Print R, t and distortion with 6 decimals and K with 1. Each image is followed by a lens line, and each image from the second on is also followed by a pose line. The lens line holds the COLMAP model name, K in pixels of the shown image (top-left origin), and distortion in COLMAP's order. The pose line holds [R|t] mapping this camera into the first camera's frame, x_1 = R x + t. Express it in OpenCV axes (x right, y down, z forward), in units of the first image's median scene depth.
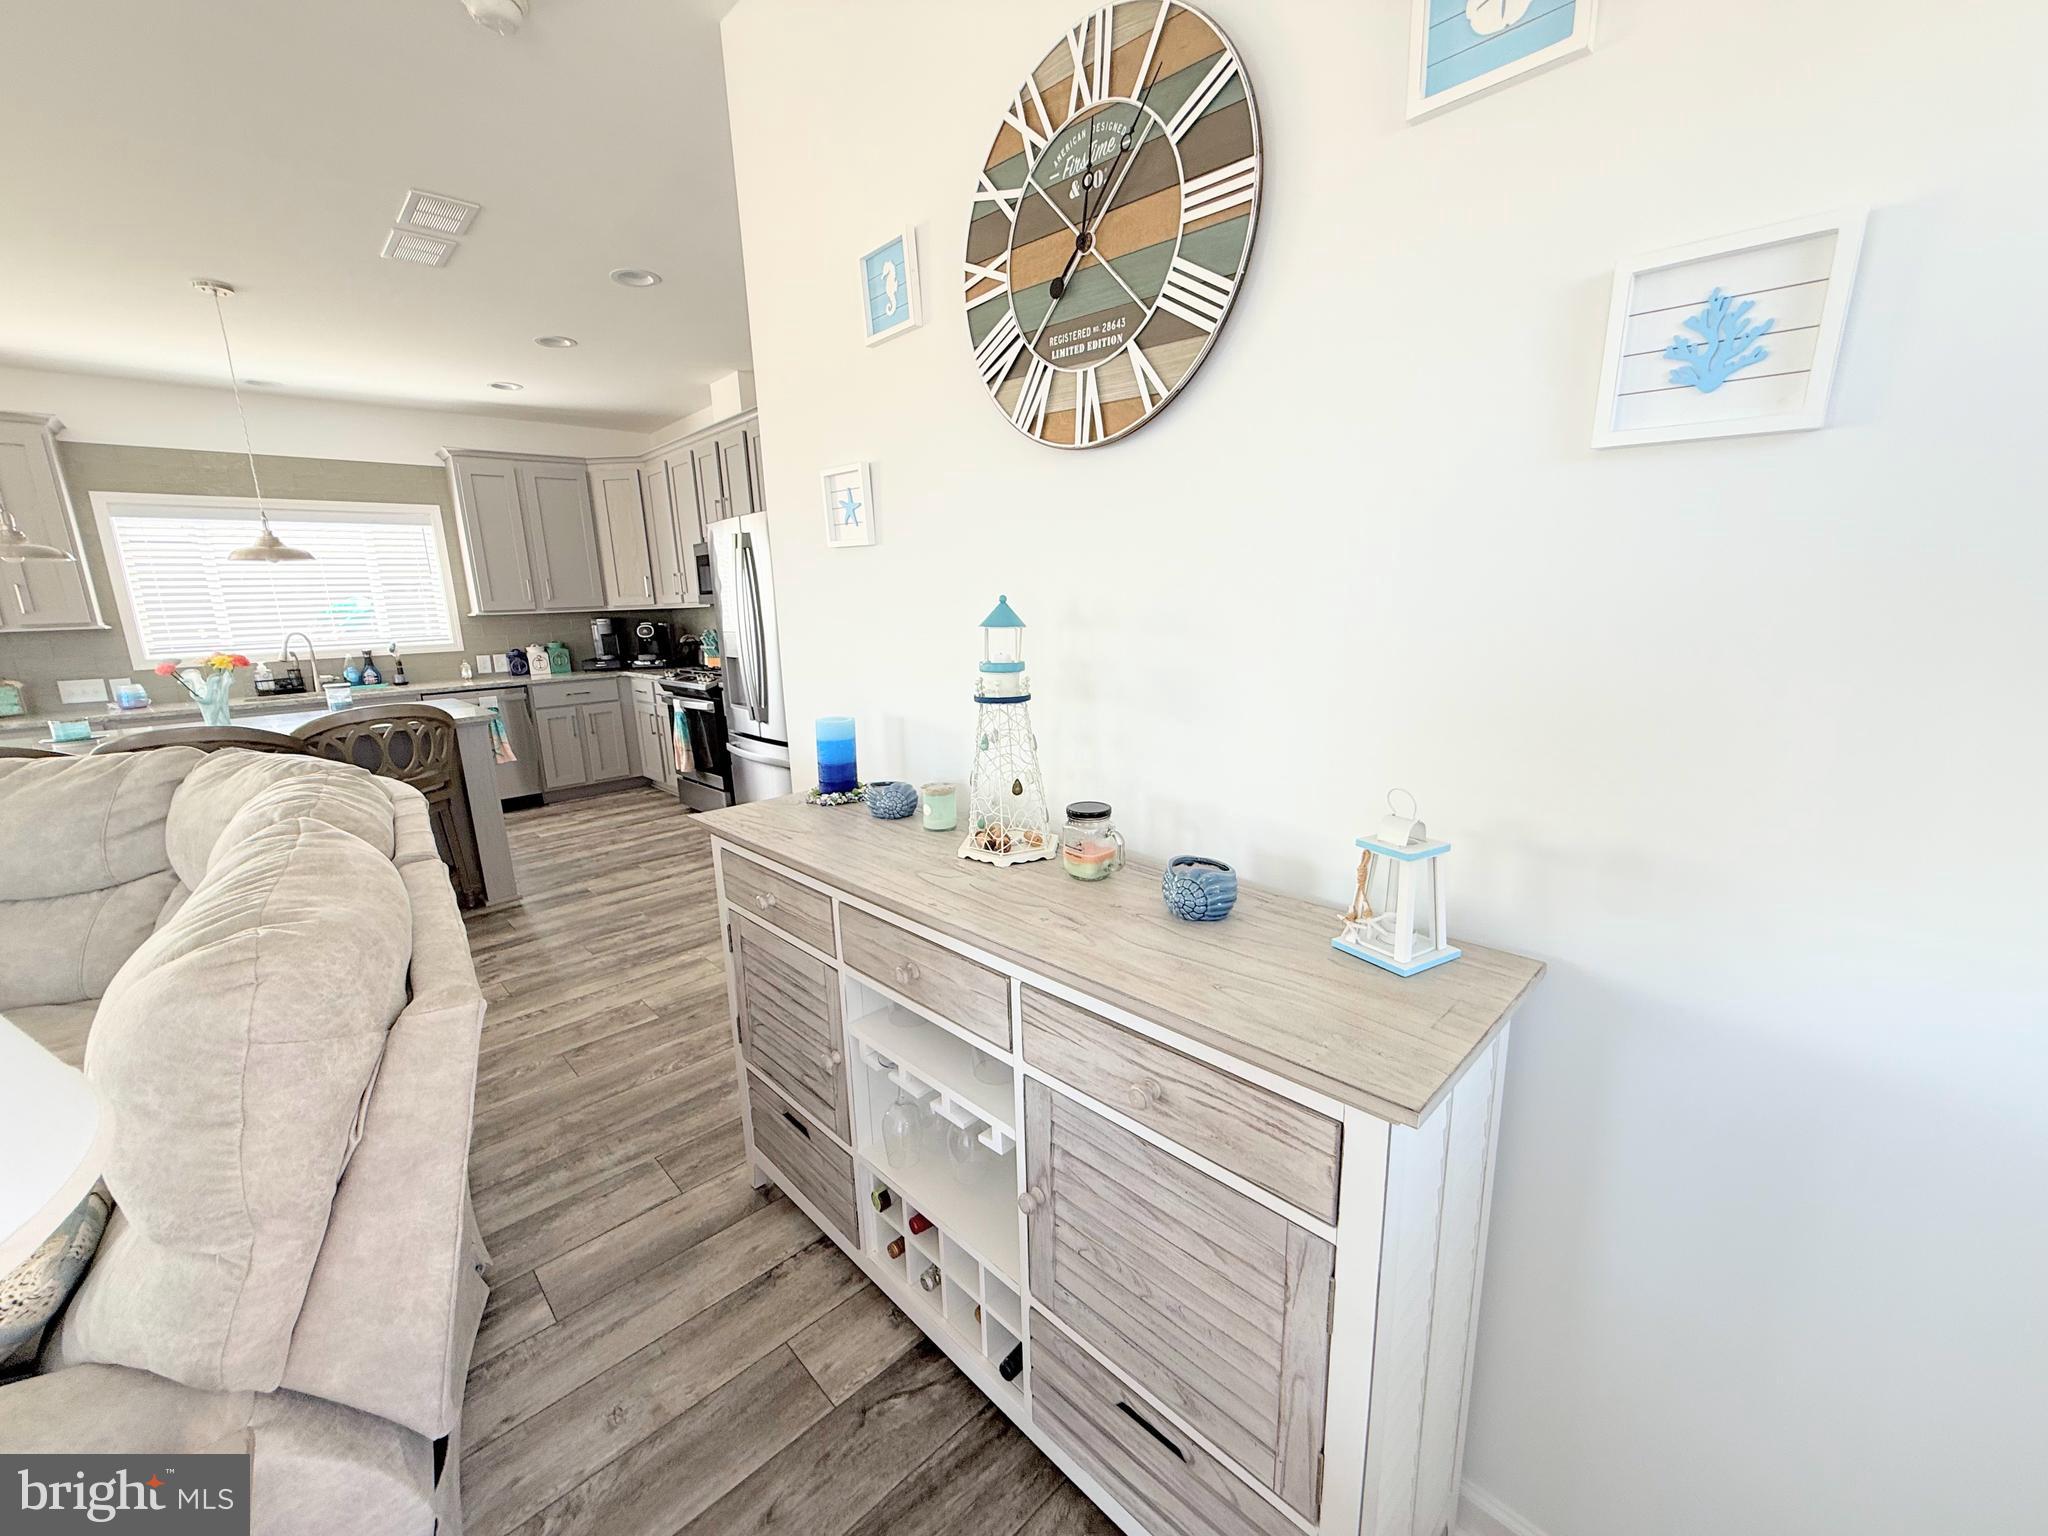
lens RADIAL K [[817.3, 0, 1019.1], [0, 817.3, 766.6], [0, 0, 1]] dist [0.000706, -0.000012]
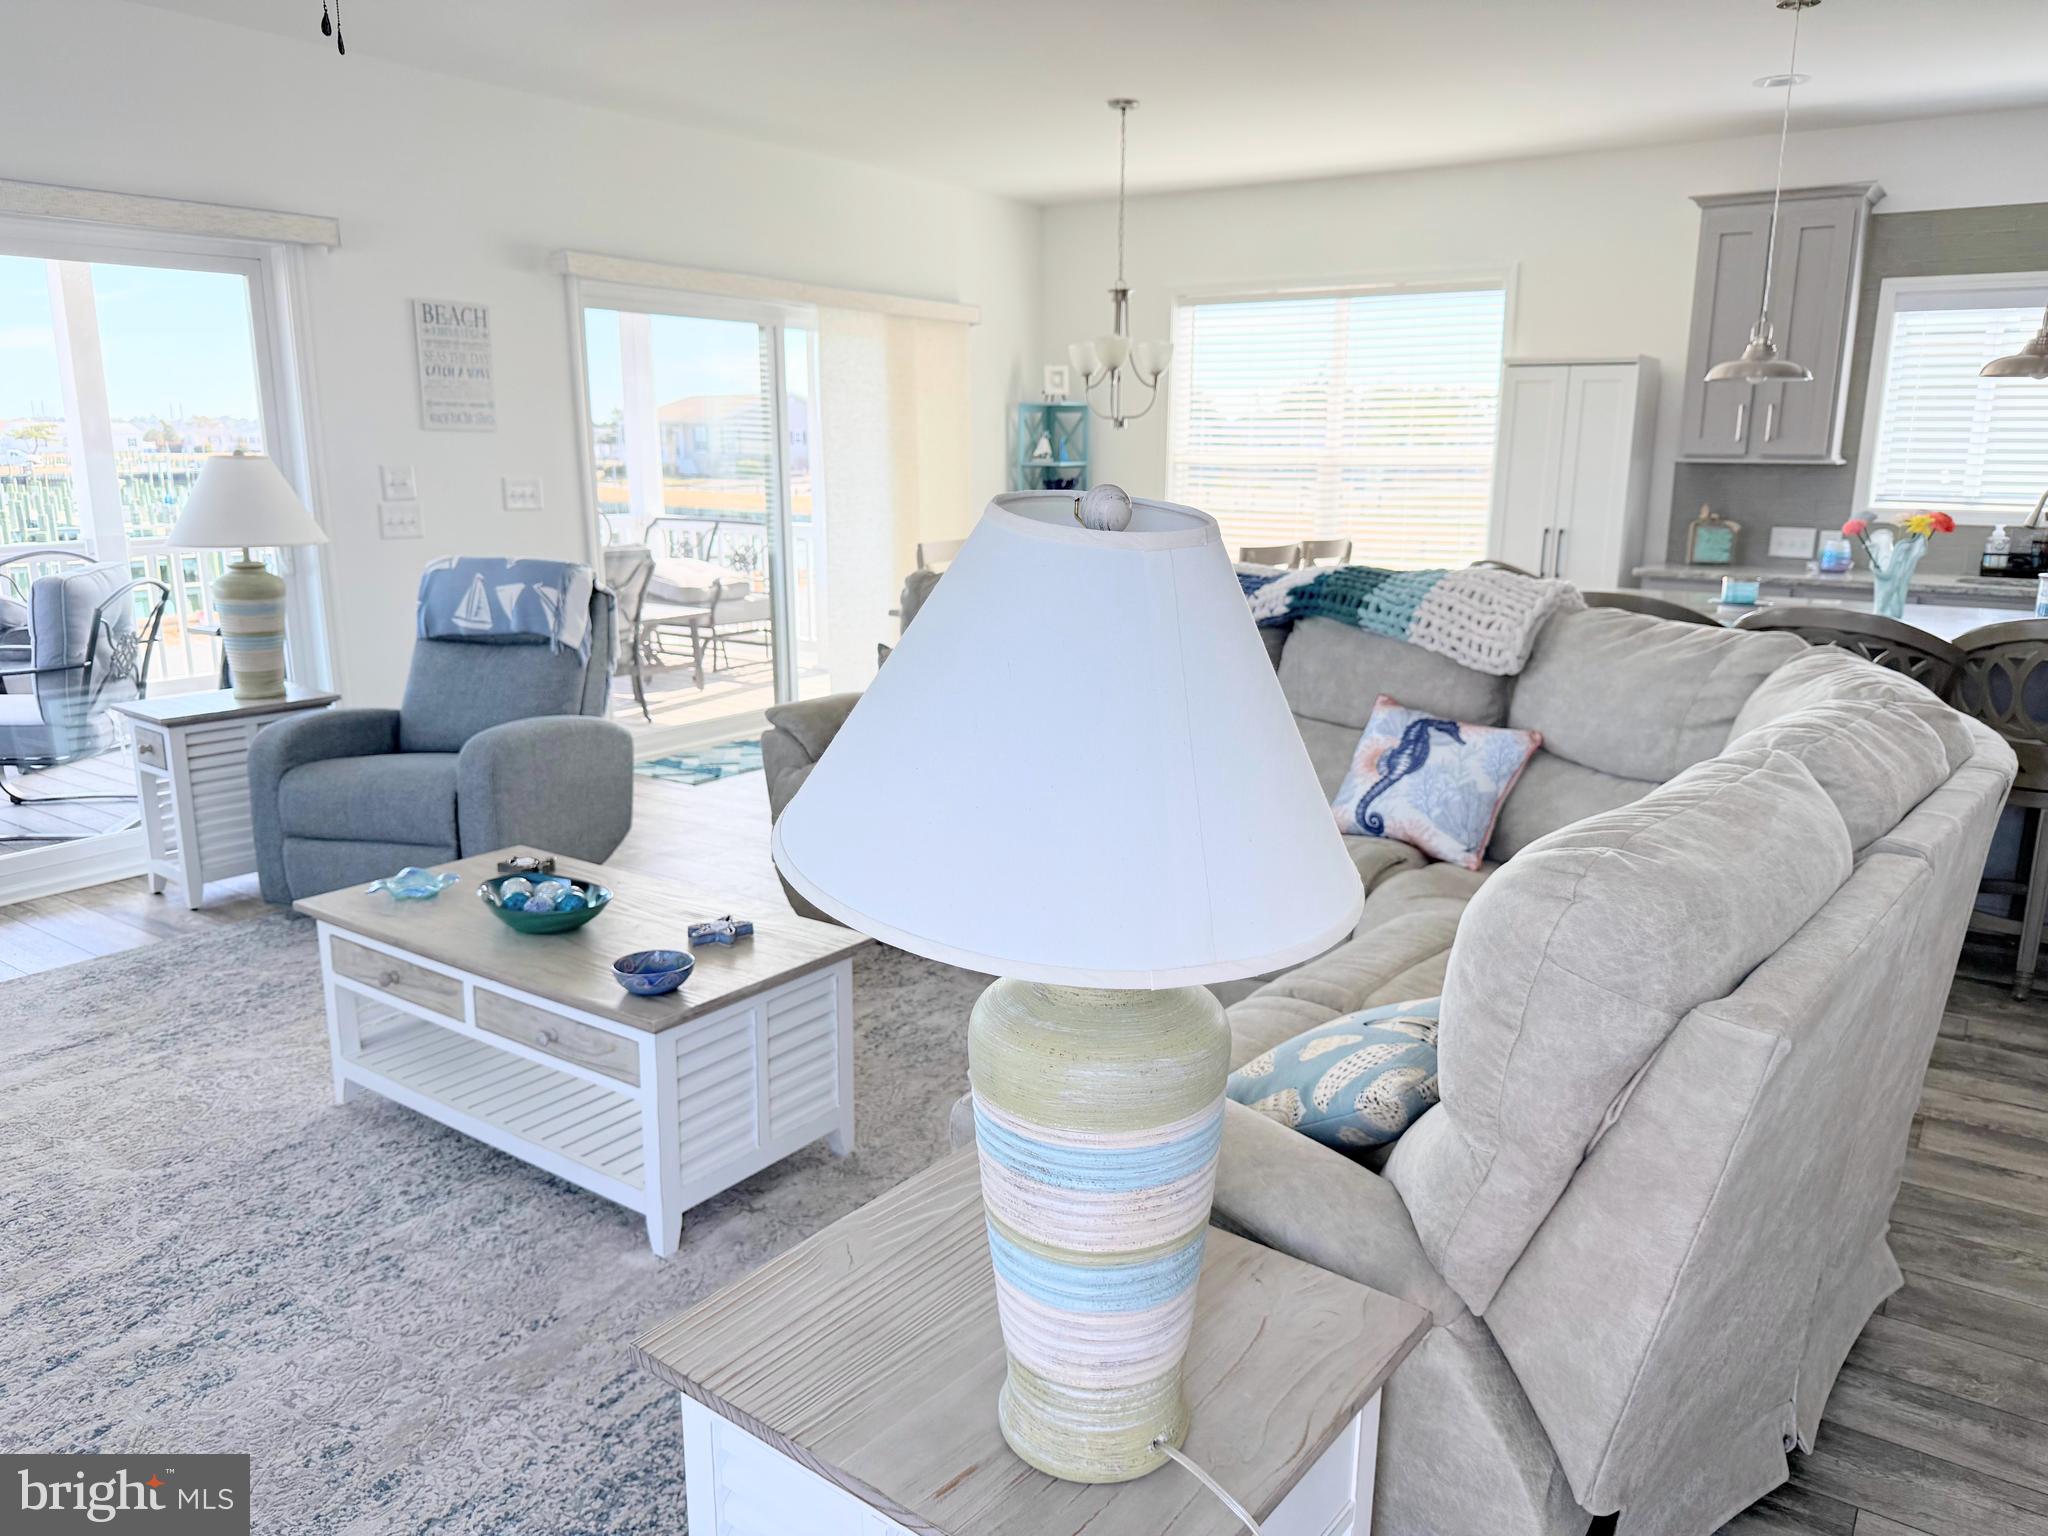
lens RADIAL K [[1448.5, 0, 1022.6], [0, 1448.5, 786.3], [0, 0, 1]] dist [0.067928, -0.103842]
pose [[0.199932, 0.256904, -0.945530, 0.122172], [-0.212154, 0.953472, 0.214201, -0.020702], [0.956566, 0.157772, 0.245133, -0.004366]]
